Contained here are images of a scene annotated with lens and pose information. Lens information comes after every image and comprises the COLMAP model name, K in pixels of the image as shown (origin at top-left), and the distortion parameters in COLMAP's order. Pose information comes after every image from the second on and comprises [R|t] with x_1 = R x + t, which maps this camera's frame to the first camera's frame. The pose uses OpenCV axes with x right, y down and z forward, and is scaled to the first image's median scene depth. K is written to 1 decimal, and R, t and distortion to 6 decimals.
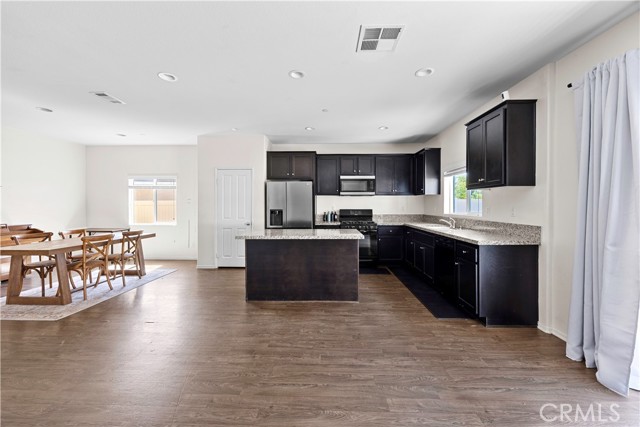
lens RADIAL K [[251.0, 0, 321.1], [0, 251.0, 210.7], [0, 0, 1]] dist [0.001333, -0.000364]
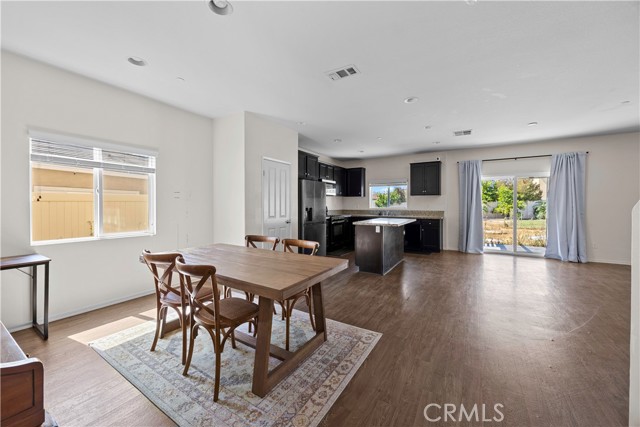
lens RADIAL K [[251.0, 0, 319.4], [0, 251.0, 207.1], [0, 0, 1]] dist [0.001333, -0.000364]
pose [[0.504842, -0.006104, 0.863190, -1.145447], [0.018305, 0.999826, -0.003635, 0.002594], [-0.863018, 0.017636, 0.504866, 0.455418]]
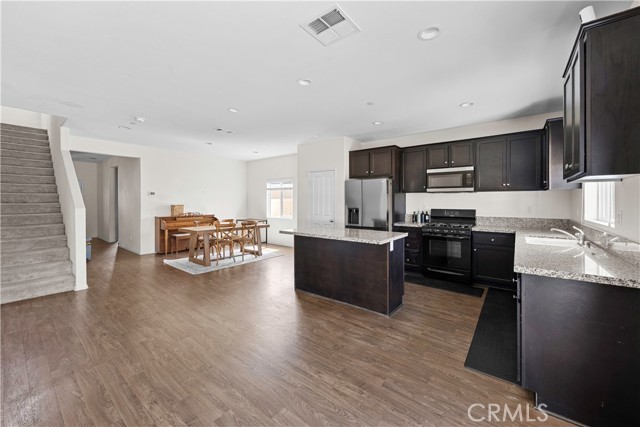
lens RADIAL K [[251.0, 0, 315.8], [0, 251.0, 207.5], [0, 0, 1]] dist [0.001333, -0.000364]
pose [[0.797913, 0.017068, -0.602531, 0.331958], [-0.014997, 0.999852, 0.008463, -0.013711], [0.602586, 0.002284, 0.798051, 0.105535]]
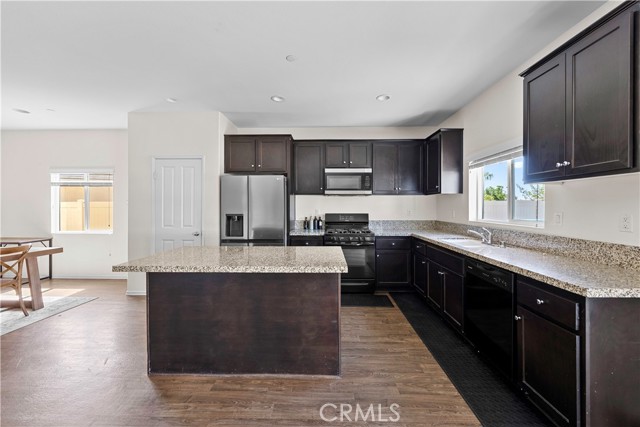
lens RADIAL K [[251.0, 0, 322.1], [0, 251.0, 209.8], [0, 0, 1]] dist [0.001333, -0.000364]
pose [[0.999988, 0.001570, 0.004563, 0.073722], [-0.001522, 0.999944, -0.010460, -0.011016], [-0.004579, 0.010453, 0.999935, 0.295884]]
